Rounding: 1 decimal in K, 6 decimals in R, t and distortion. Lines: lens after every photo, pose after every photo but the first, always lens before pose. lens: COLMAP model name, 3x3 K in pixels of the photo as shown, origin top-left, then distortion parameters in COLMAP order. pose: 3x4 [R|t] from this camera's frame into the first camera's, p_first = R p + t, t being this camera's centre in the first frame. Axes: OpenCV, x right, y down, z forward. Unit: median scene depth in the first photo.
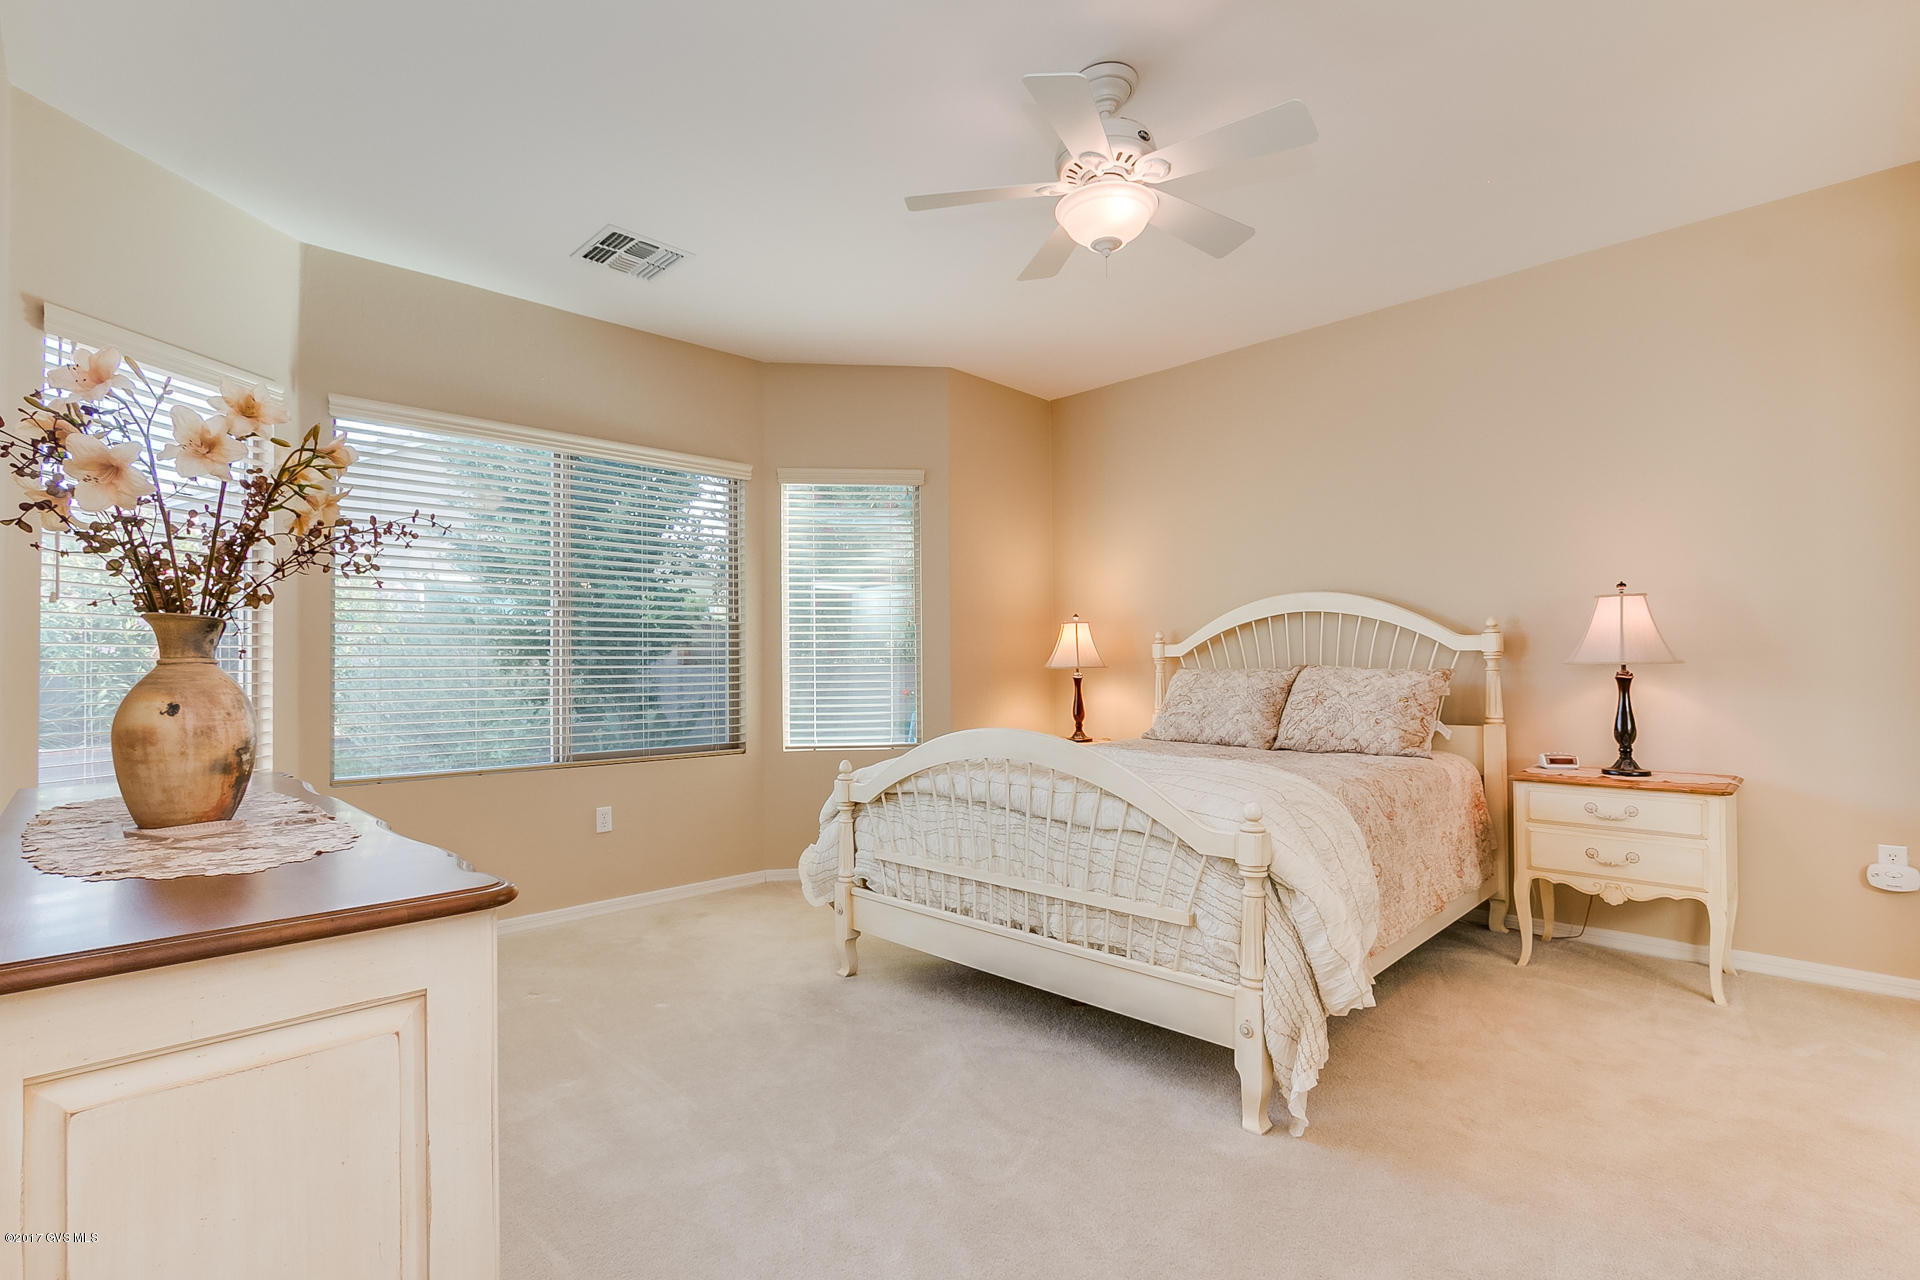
lens RADIAL K [[895.4, 0, 952.8], [0, 895.4, 655.7], [0, 0, 1]] dist [-0.019078, 0.000814]
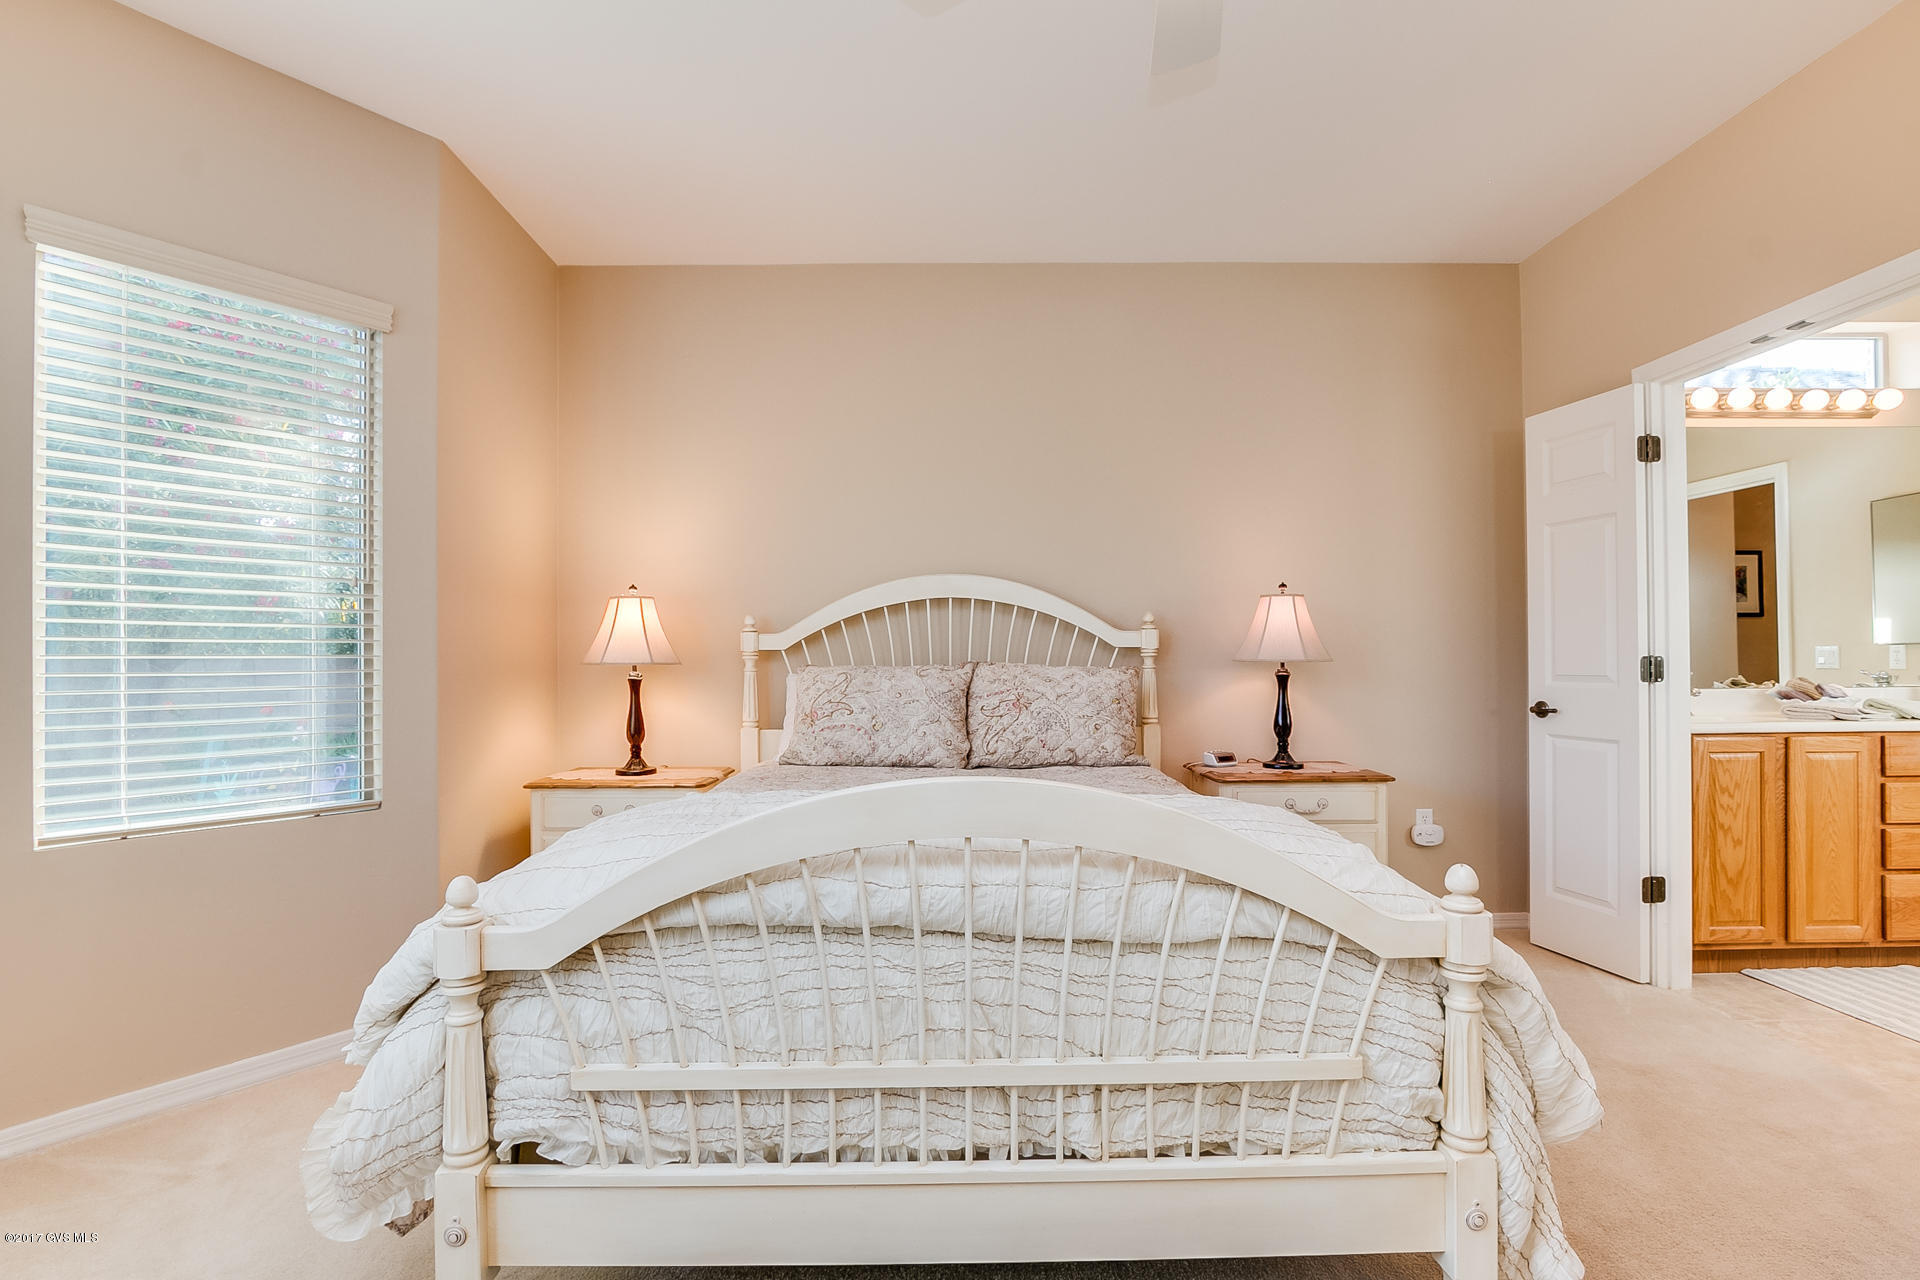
lens RADIAL K [[895.4, 0, 952.8], [0, 895.4, 655.7], [0, 0, 1]] dist [-0.019078, 0.000814]
pose [[0.697147, 0.011417, 0.716837, -0.263547], [-0.010969, 0.999926, -0.005258, 0.011942], [-0.716844, -0.004198, 0.697221, 0.543764]]
